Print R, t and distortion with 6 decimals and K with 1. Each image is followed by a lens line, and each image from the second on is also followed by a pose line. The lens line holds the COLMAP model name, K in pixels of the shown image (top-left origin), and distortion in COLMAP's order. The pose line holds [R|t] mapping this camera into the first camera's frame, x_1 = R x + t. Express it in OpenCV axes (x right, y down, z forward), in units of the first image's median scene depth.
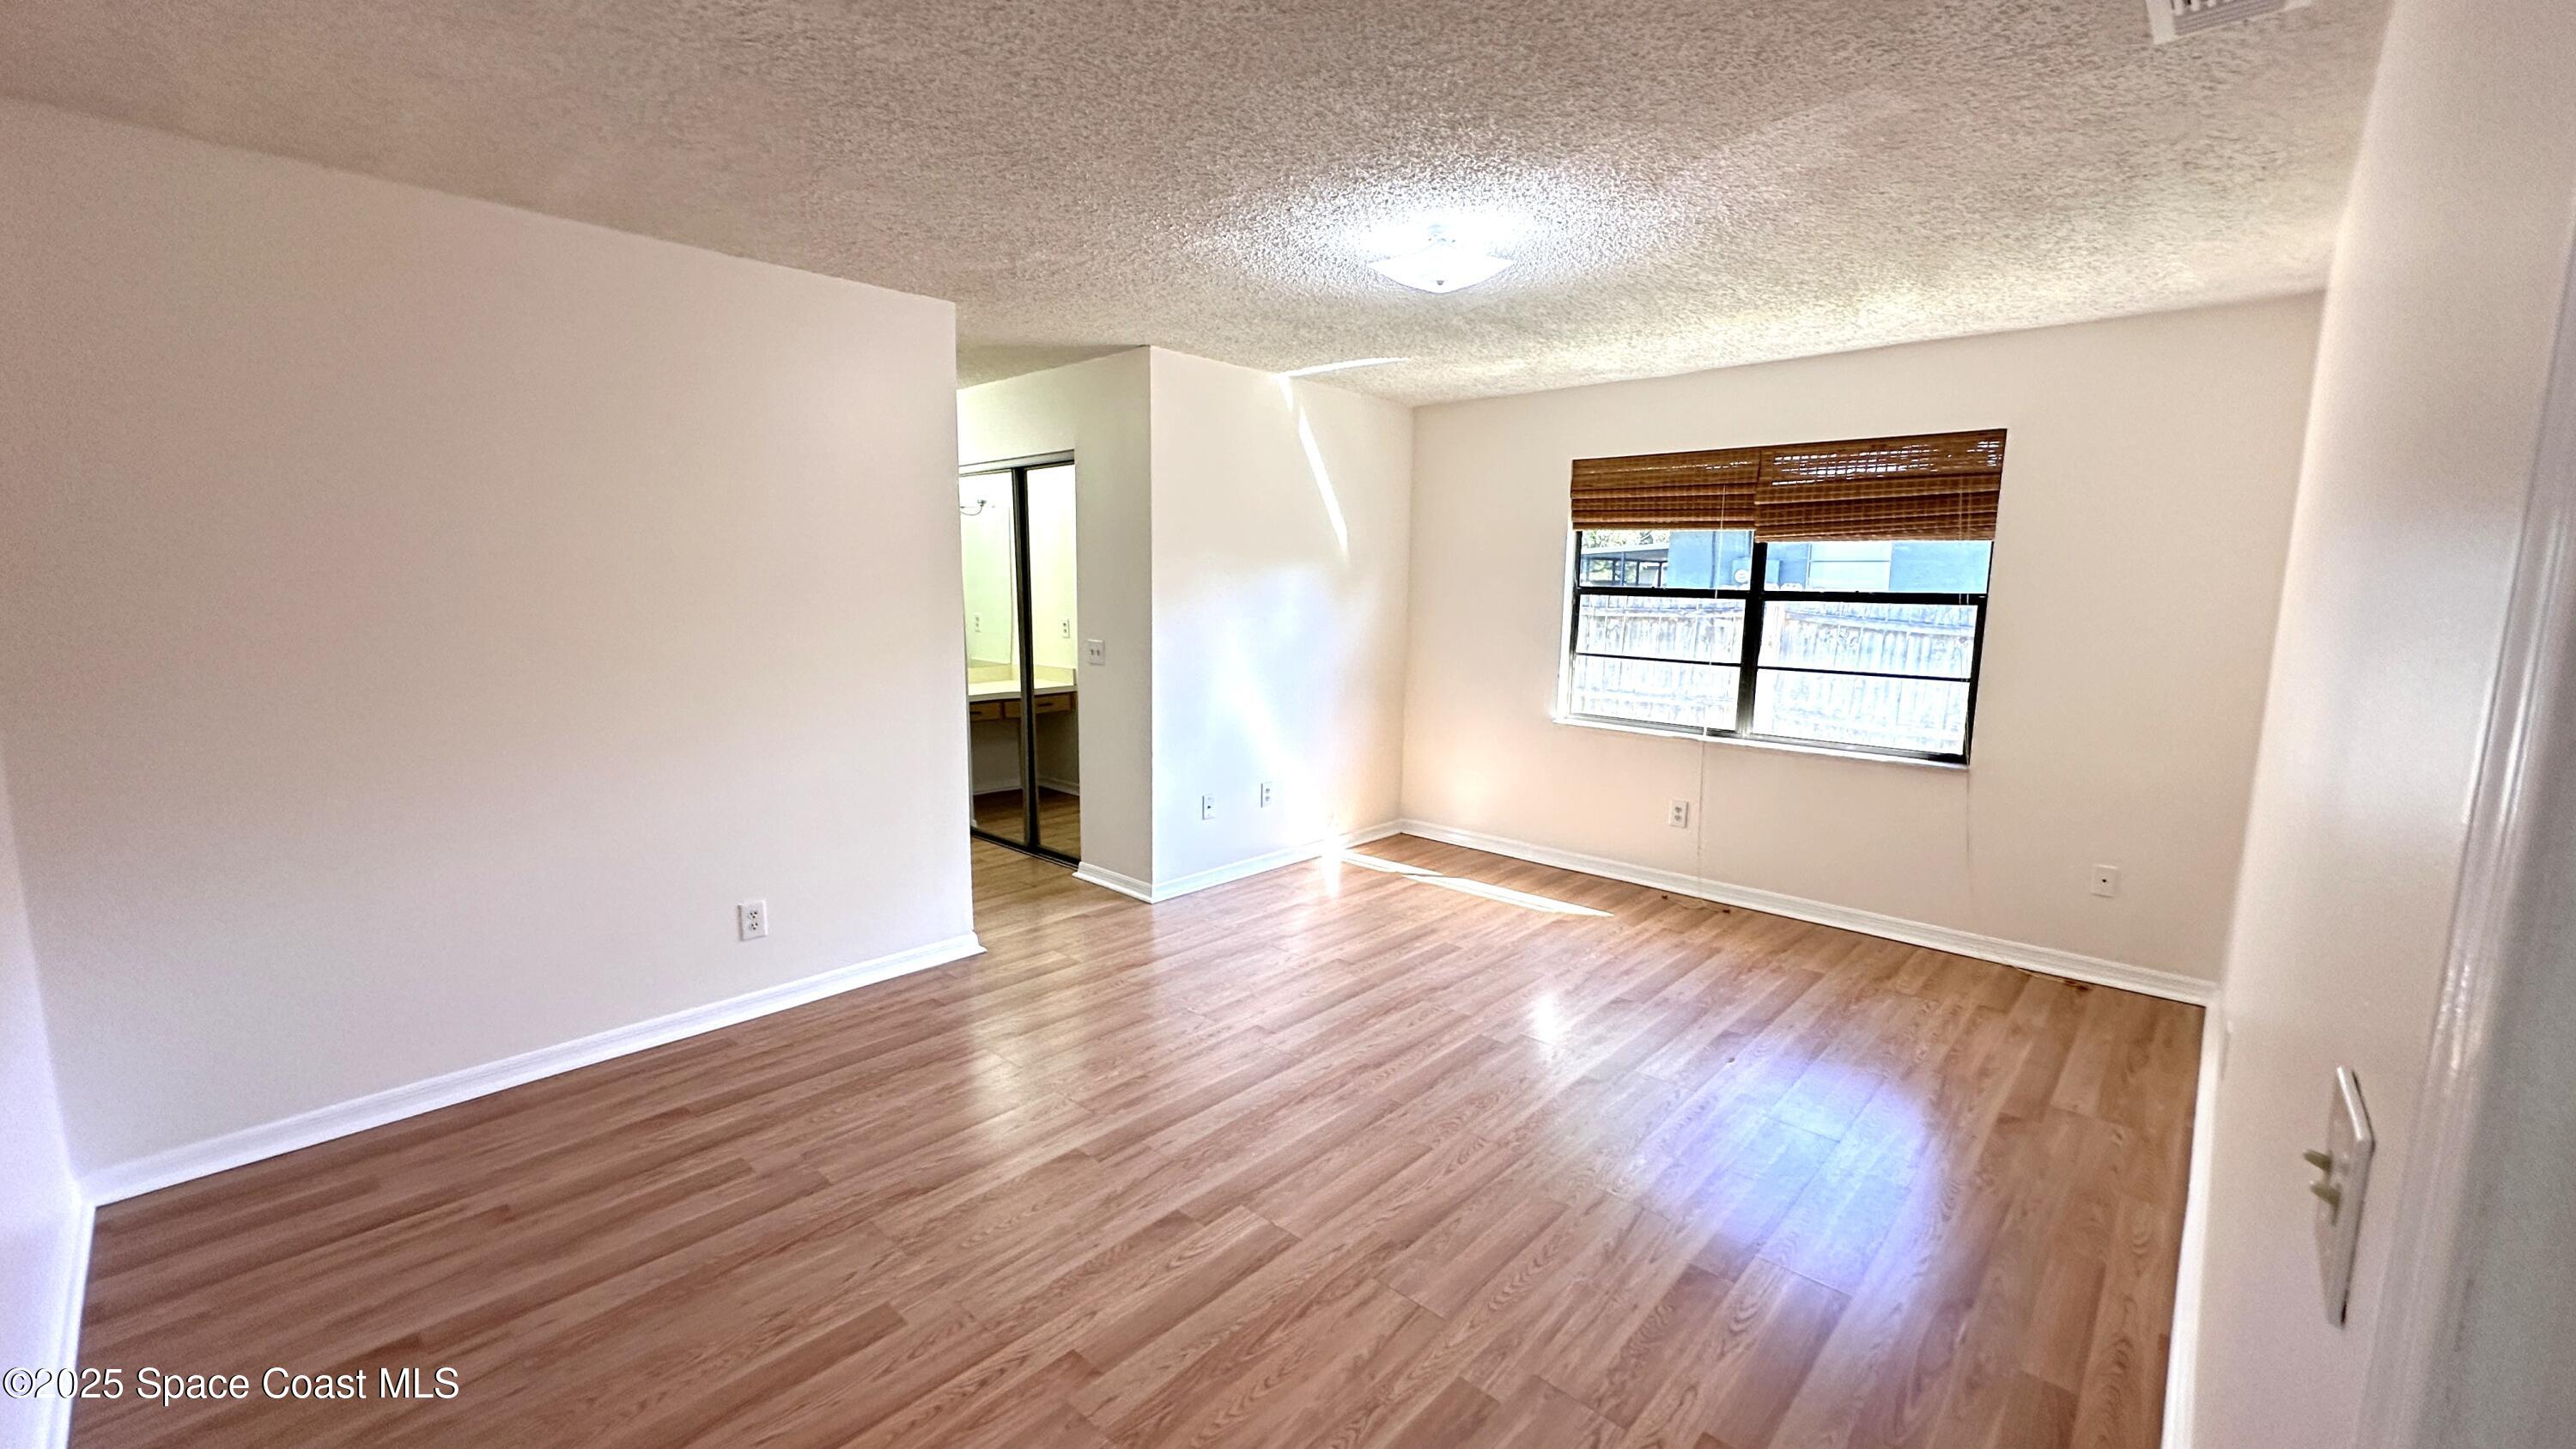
lens RADIAL K [[1028.8, 0, 1295.8], [0, 1028.8, 722.2], [0, 0, 1]] dist [-0.003161, 0.000544]
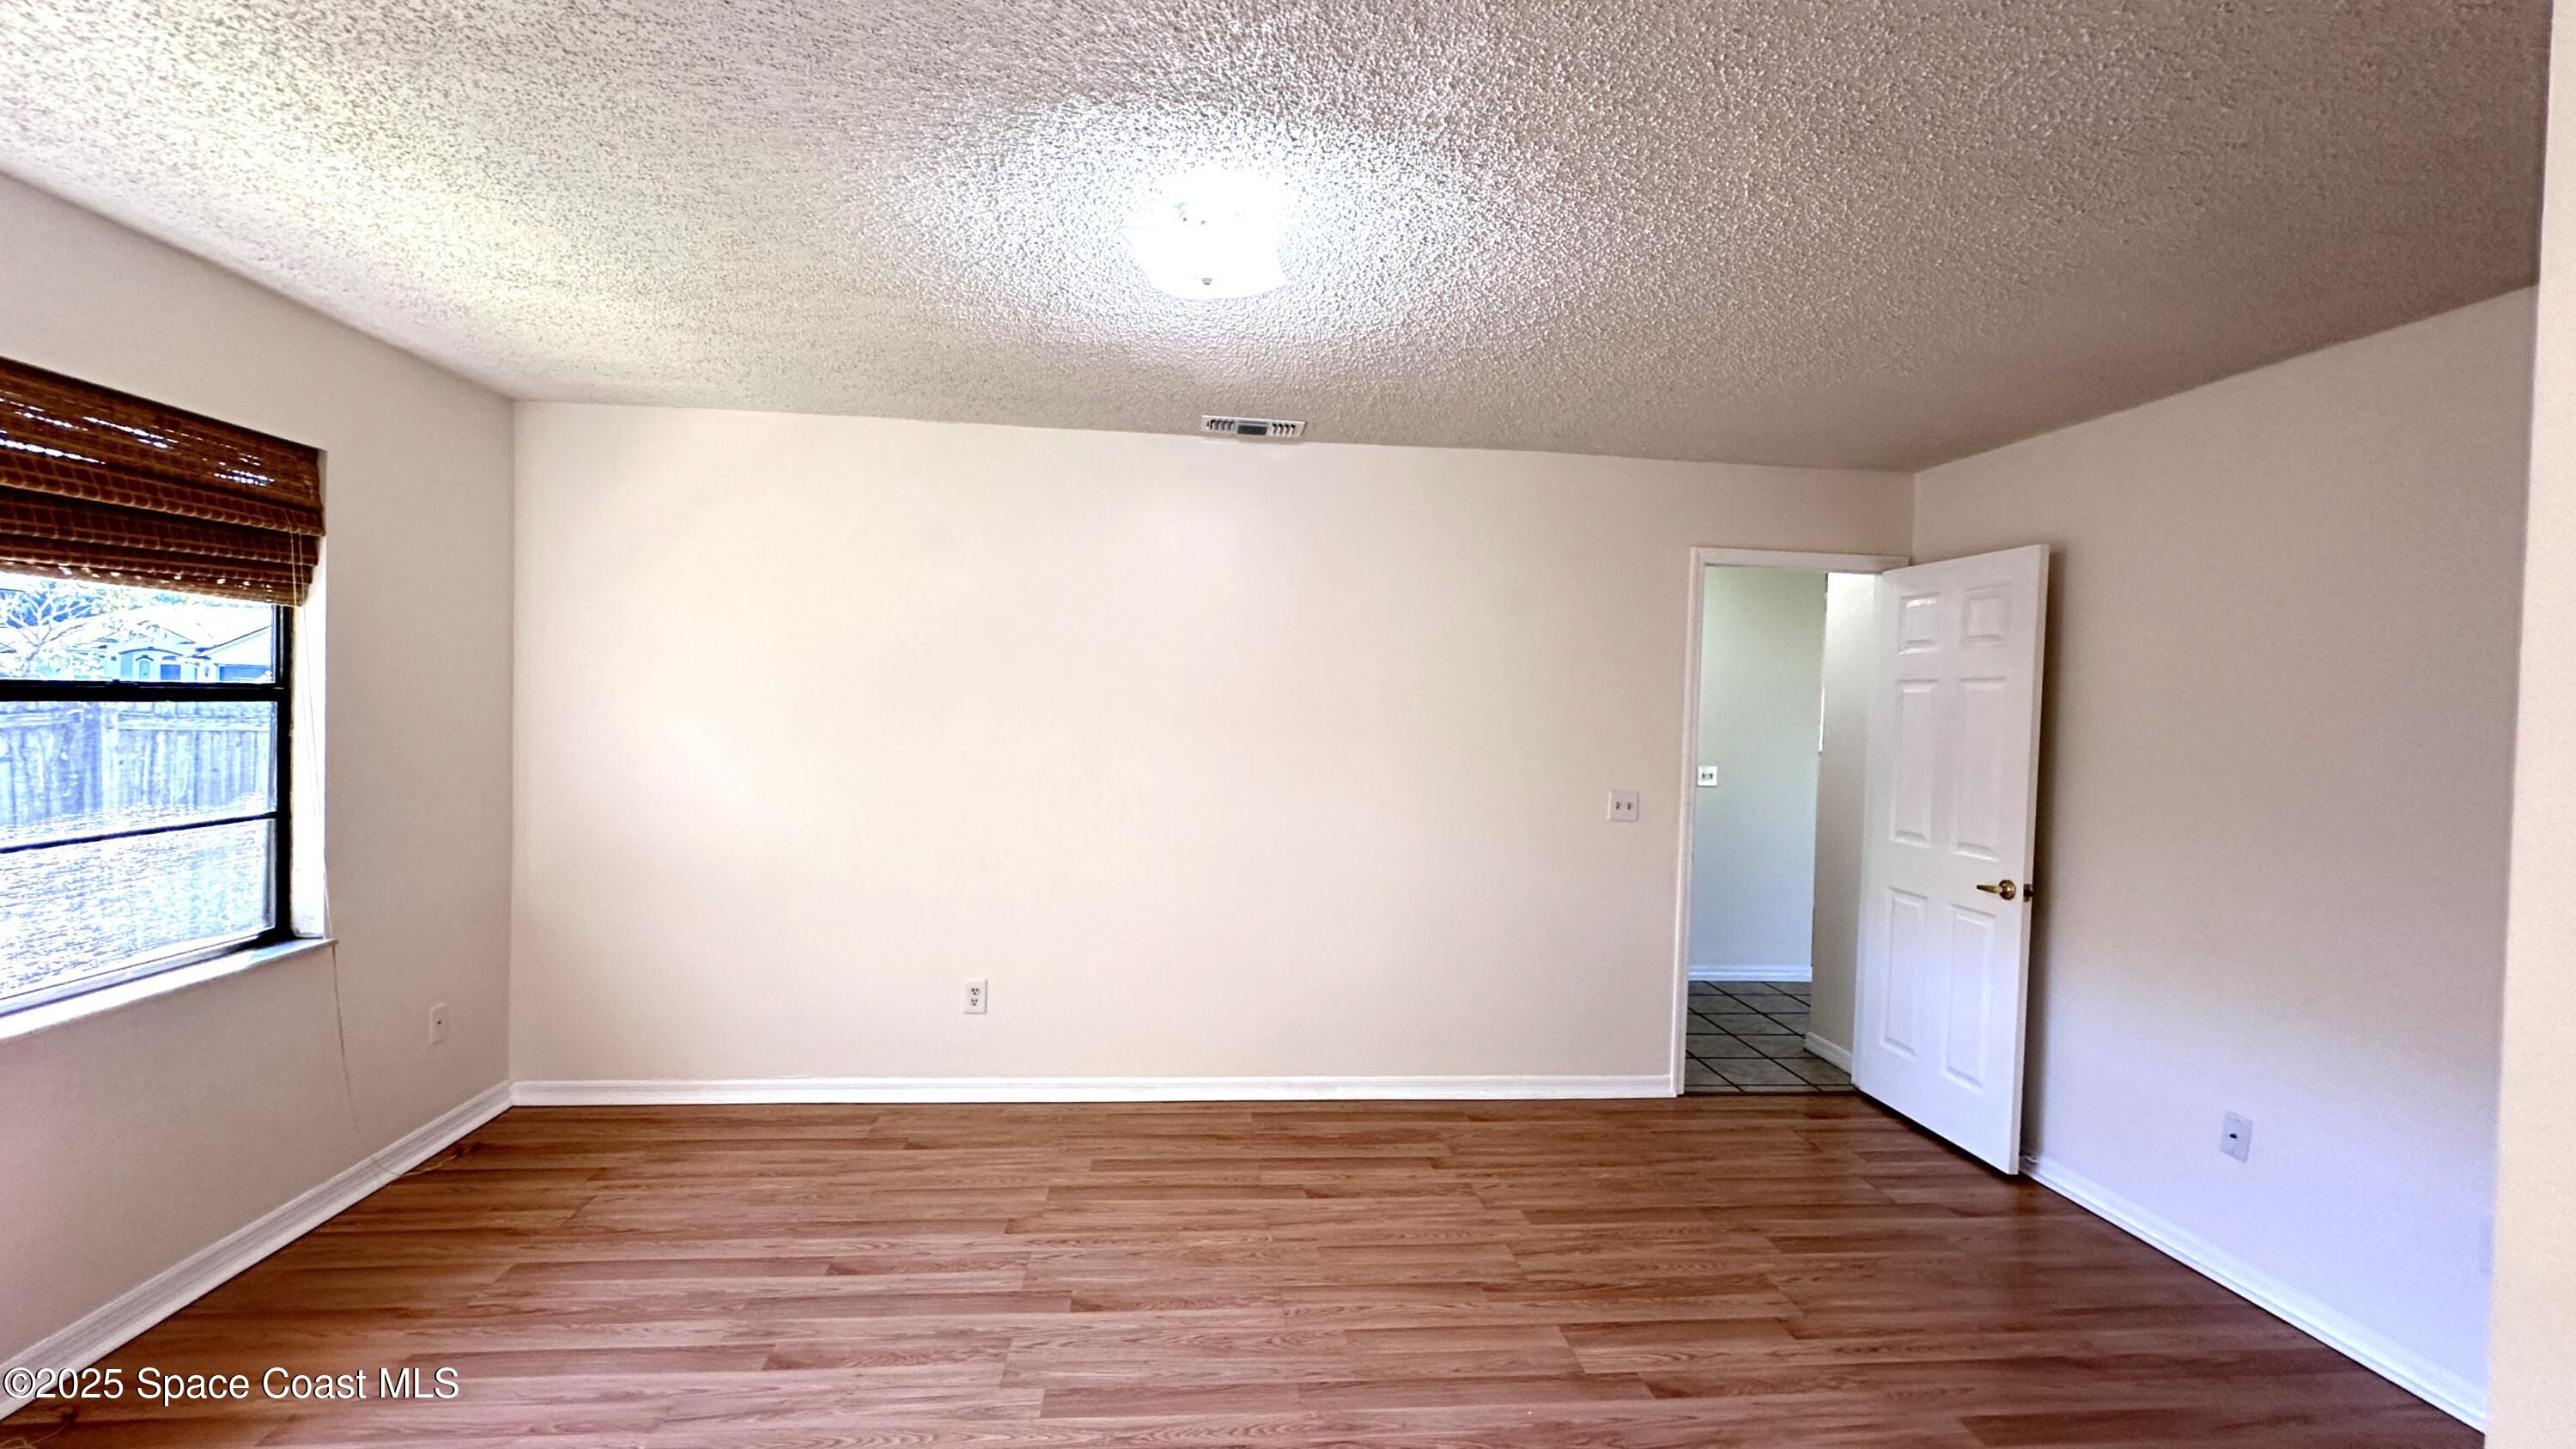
lens RADIAL K [[1028.8, 0, 1305.0], [0, 1028.8, 728.3], [0, 0, 1]] dist [-0.003161, 0.000544]
pose [[-0.737508, -0.051011, 0.673409, -0.472787], [0.054999, 0.989294, 0.135173, -0.259938], [-0.673095, 0.136728, -0.726807, 1.802054]]
